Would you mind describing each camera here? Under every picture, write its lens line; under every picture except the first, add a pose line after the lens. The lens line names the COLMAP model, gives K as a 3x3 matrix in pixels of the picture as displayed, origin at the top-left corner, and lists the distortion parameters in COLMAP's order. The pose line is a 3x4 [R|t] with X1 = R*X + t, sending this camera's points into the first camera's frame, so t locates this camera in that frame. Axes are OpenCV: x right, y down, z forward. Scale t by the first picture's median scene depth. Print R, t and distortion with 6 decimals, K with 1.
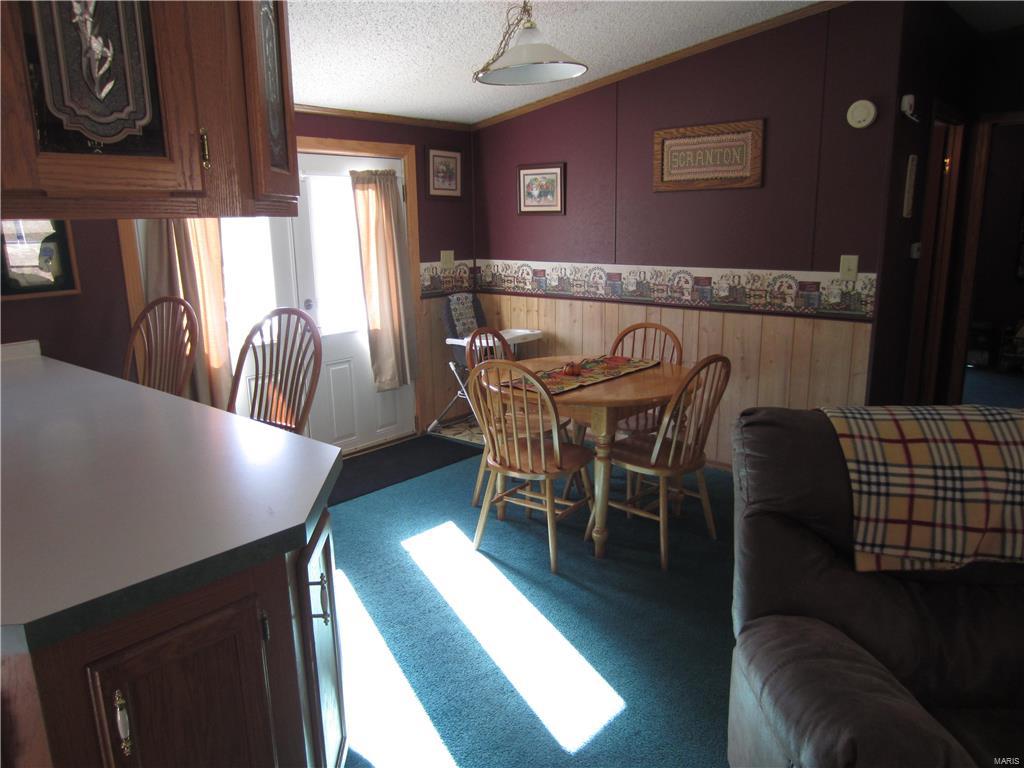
lens RADIAL K [[736.7, 0, 512.0], [0, 736.7, 384.0], [0, 0, 1]] dist [-0.006570, -0.002623]
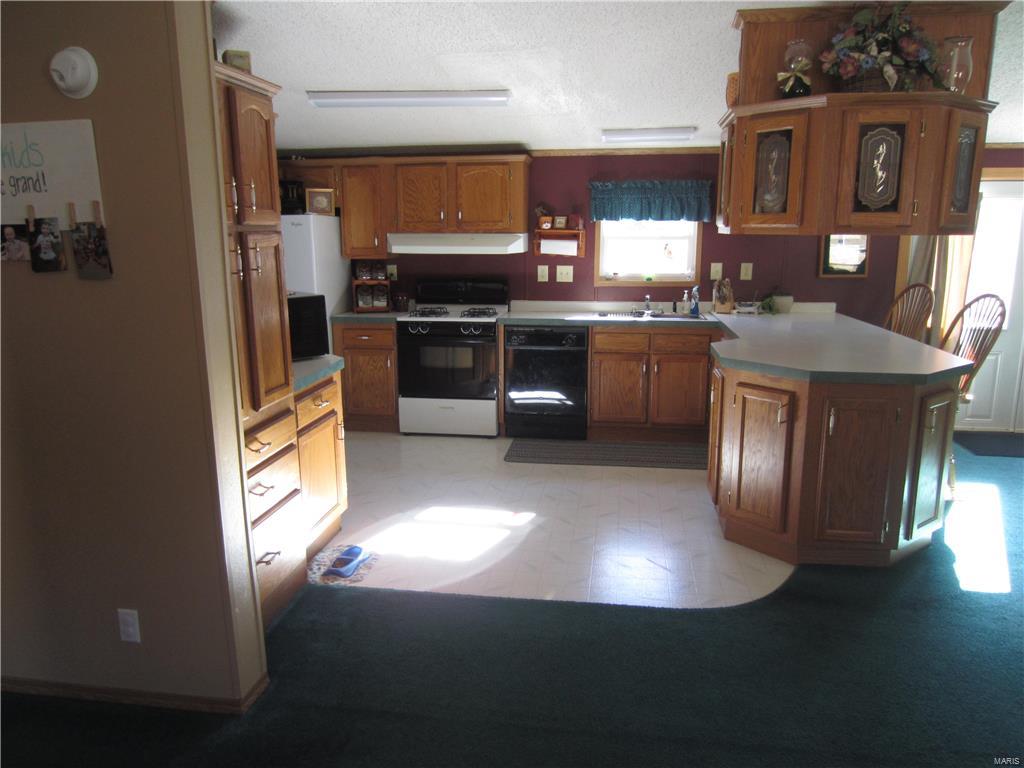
lens RADIAL K [[736.7, 0, 512.0], [0, 736.7, 384.0], [0, 0, 1]] dist [-0.006570, -0.002623]
pose [[0.526938, 0.181045, -0.830397, 1.031537], [-0.197137, 0.976437, 0.087790, 0.311579], [0.826724, 0.117442, 0.550213, -1.422313]]
